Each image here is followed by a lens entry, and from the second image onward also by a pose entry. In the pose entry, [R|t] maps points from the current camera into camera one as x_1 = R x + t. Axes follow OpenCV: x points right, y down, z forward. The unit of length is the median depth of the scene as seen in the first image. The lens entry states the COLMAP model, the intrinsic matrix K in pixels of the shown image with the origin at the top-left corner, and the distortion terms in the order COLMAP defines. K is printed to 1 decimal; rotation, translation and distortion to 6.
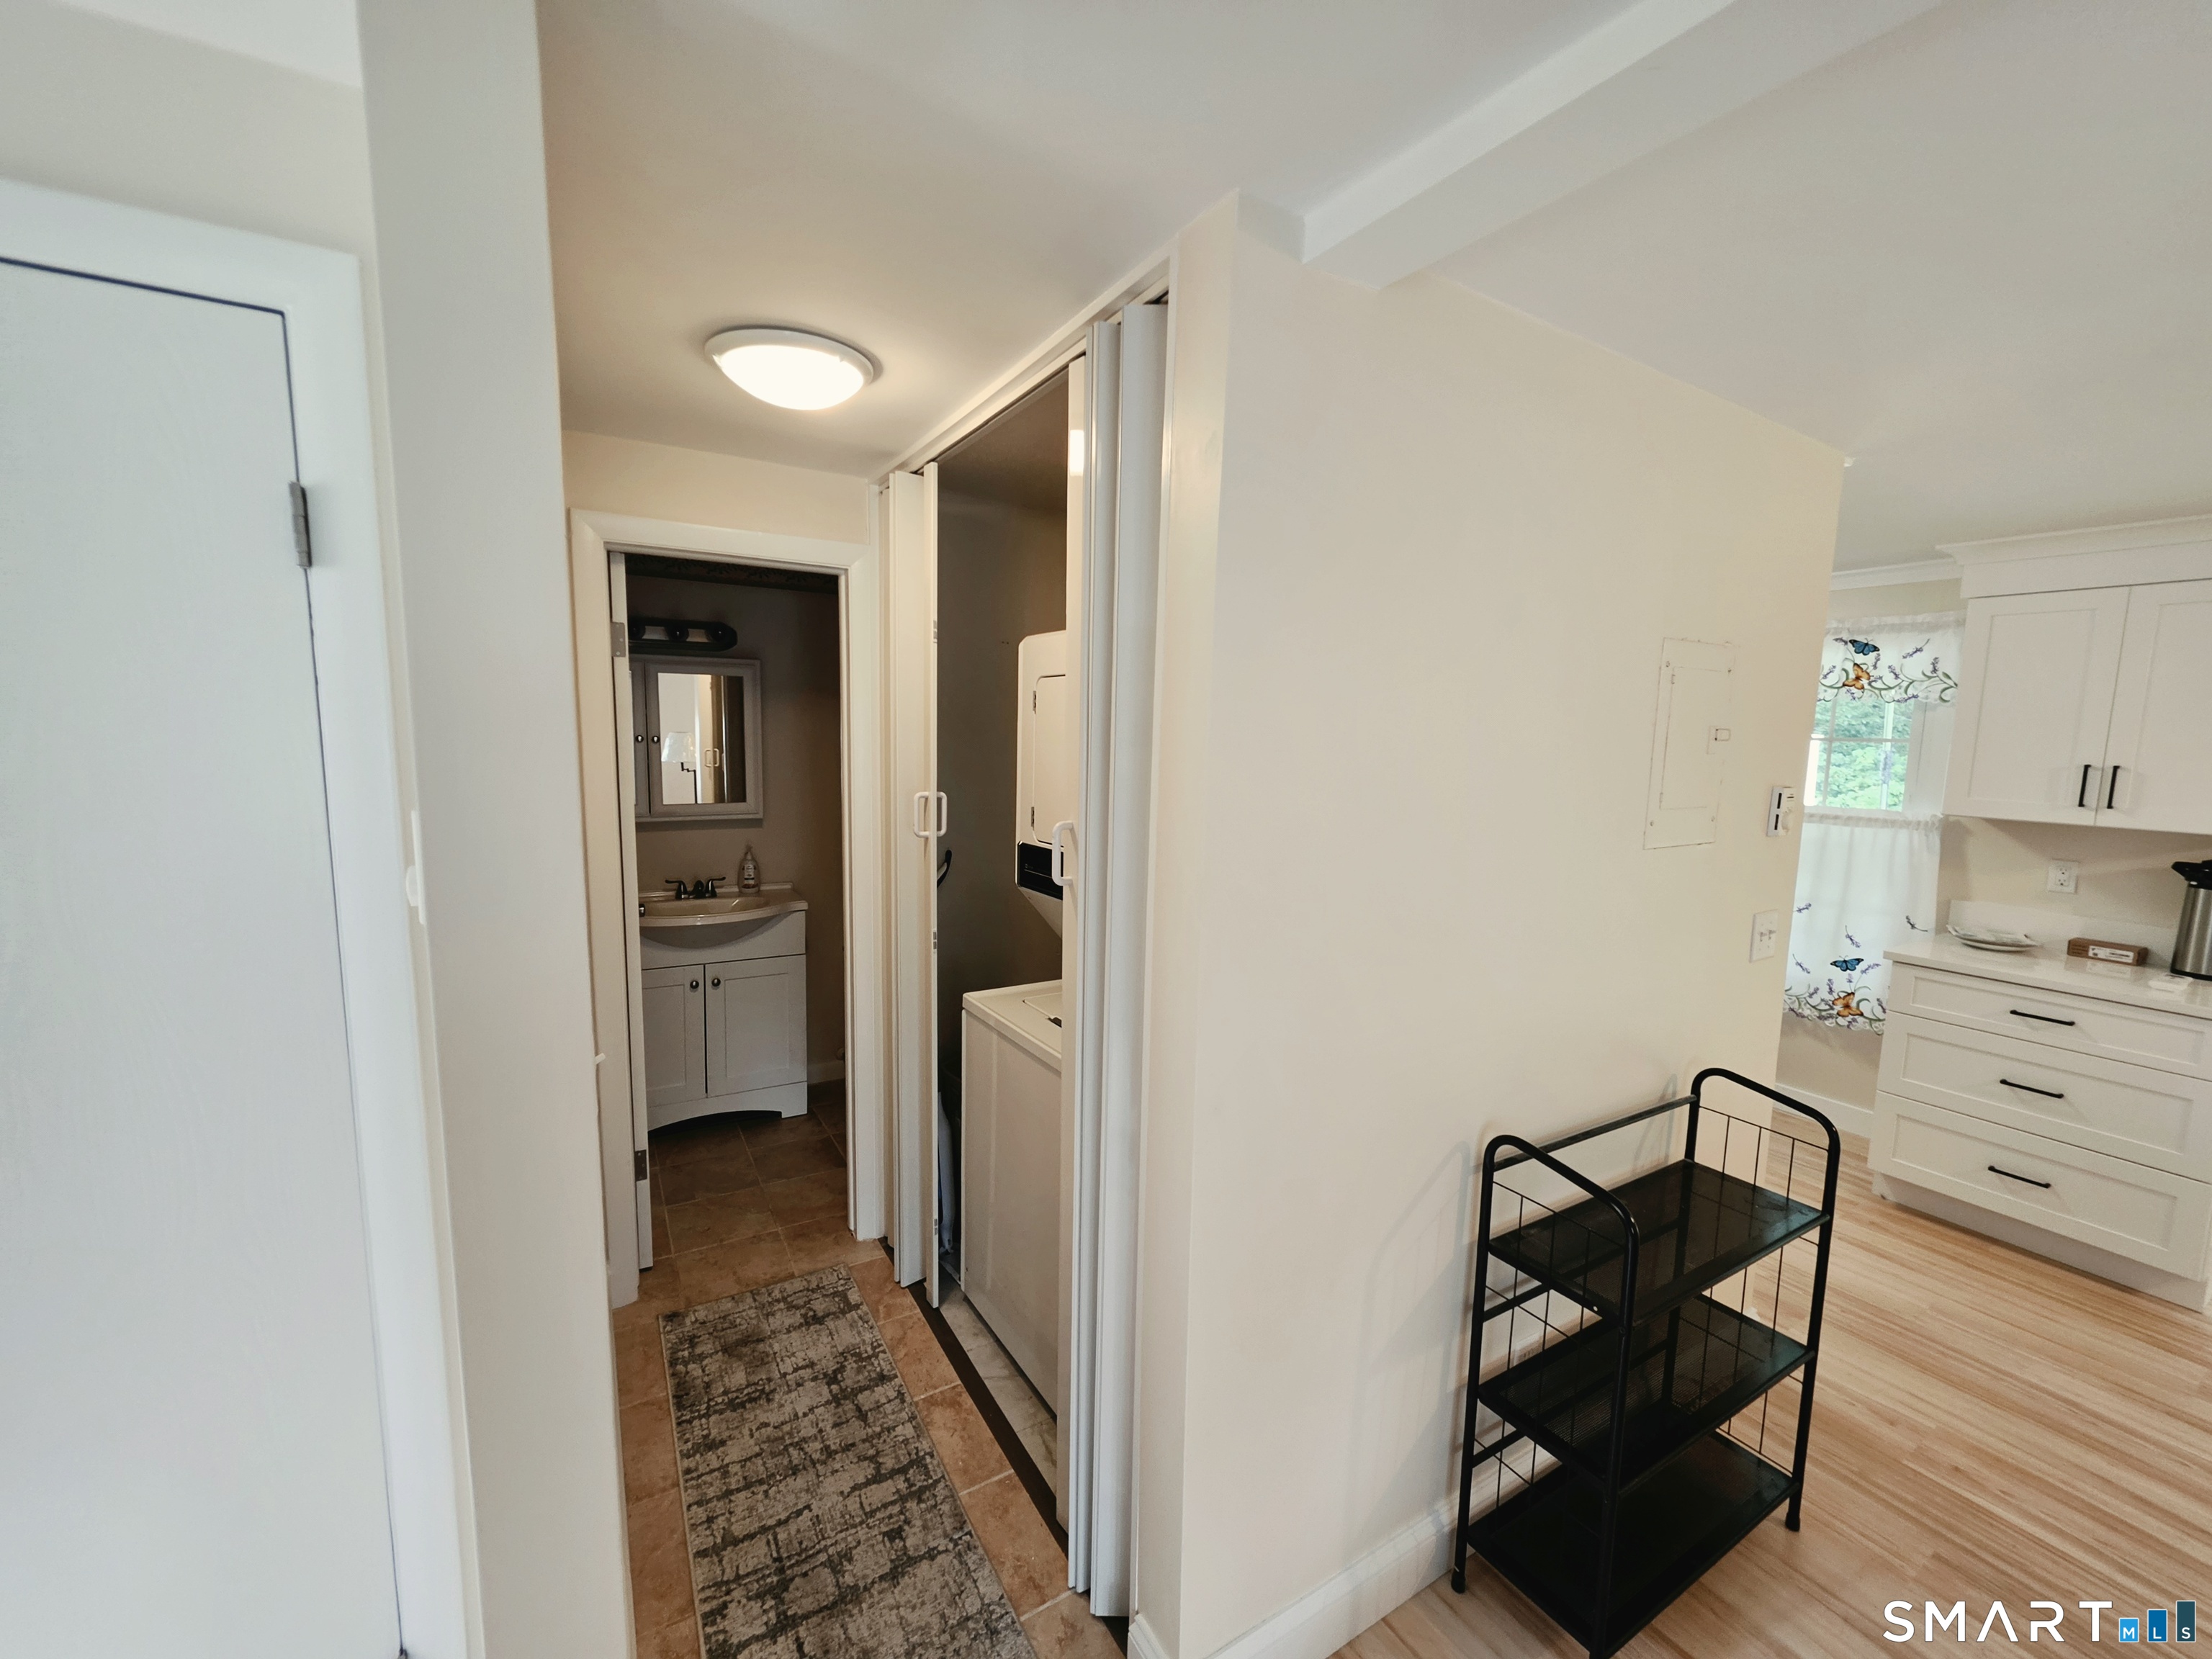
lens RADIAL K [[894.2, 0, 1107.9], [0, 894.2, 831.3], [0, 0, 1]] dist [-0.002090, -0.000160]
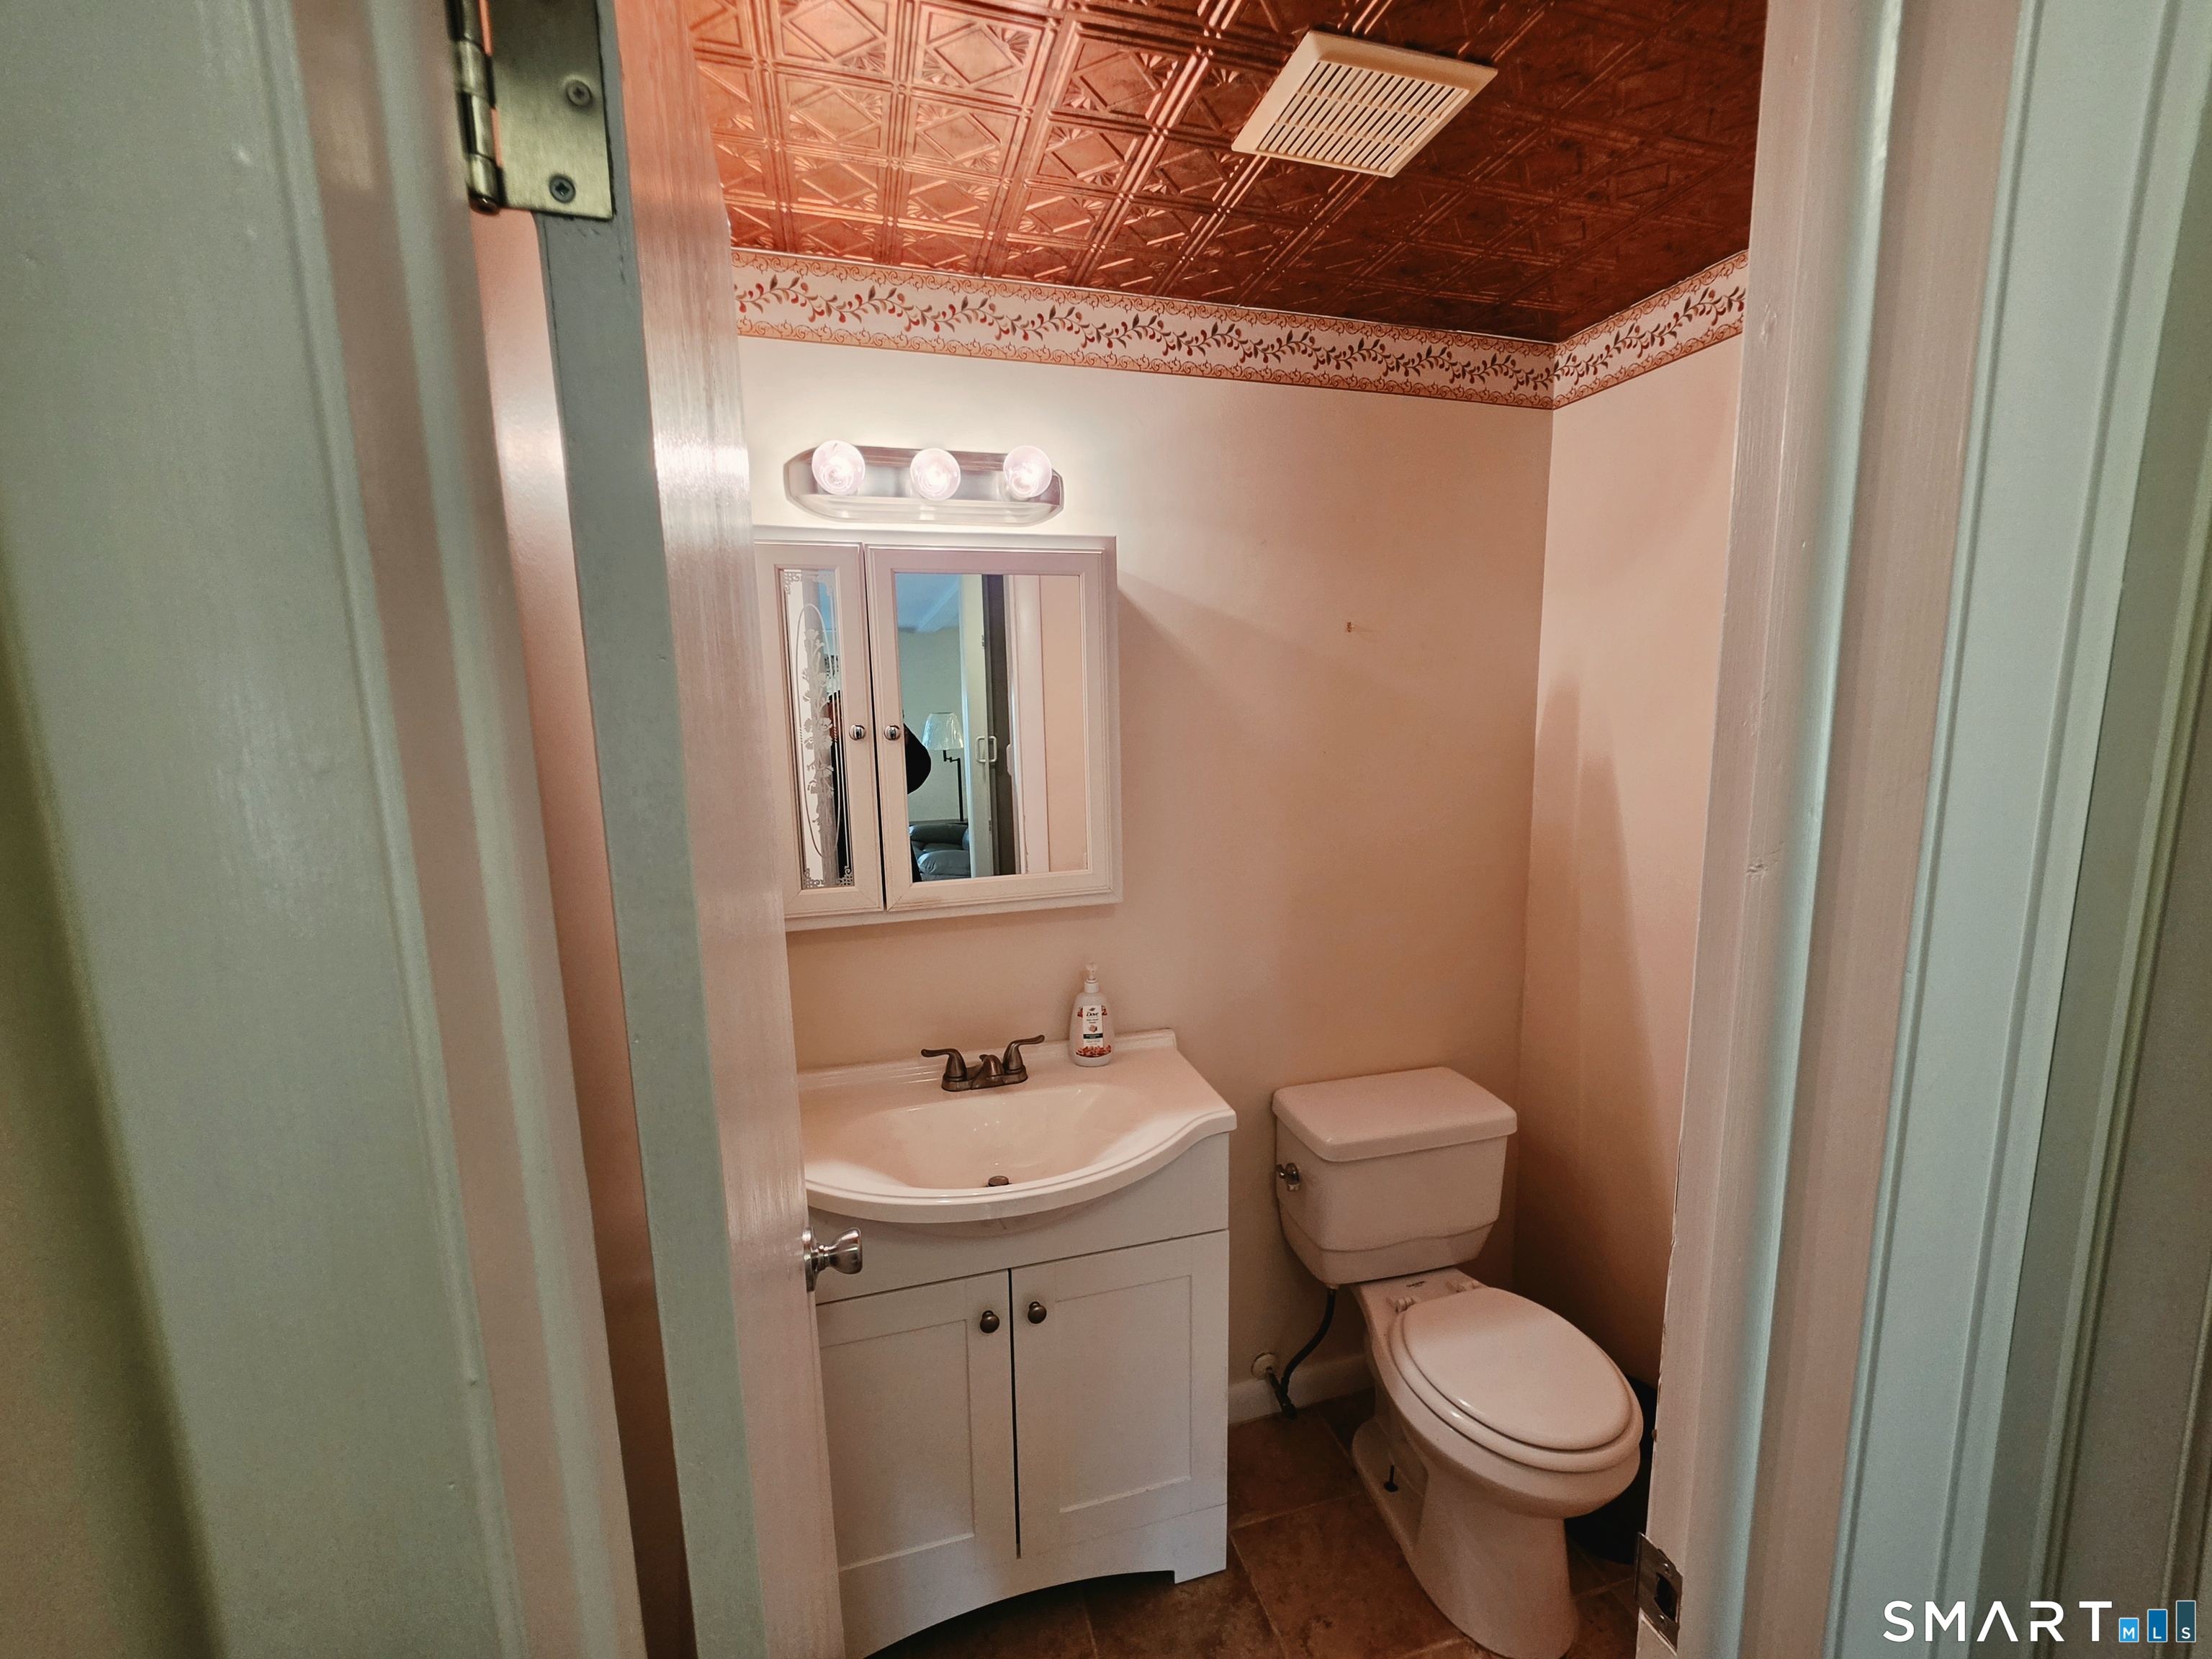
lens RADIAL K [[894.2, 0, 1109.5], [0, 894.2, 834.6], [0, 0, 1]] dist [-0.002090, -0.000160]
pose [[0.965484, -0.005032, -0.260415, -0.281899], [0.014625, 0.999283, 0.034915, -0.063372], [0.260053, -0.037519, 0.964865, 0.587229]]
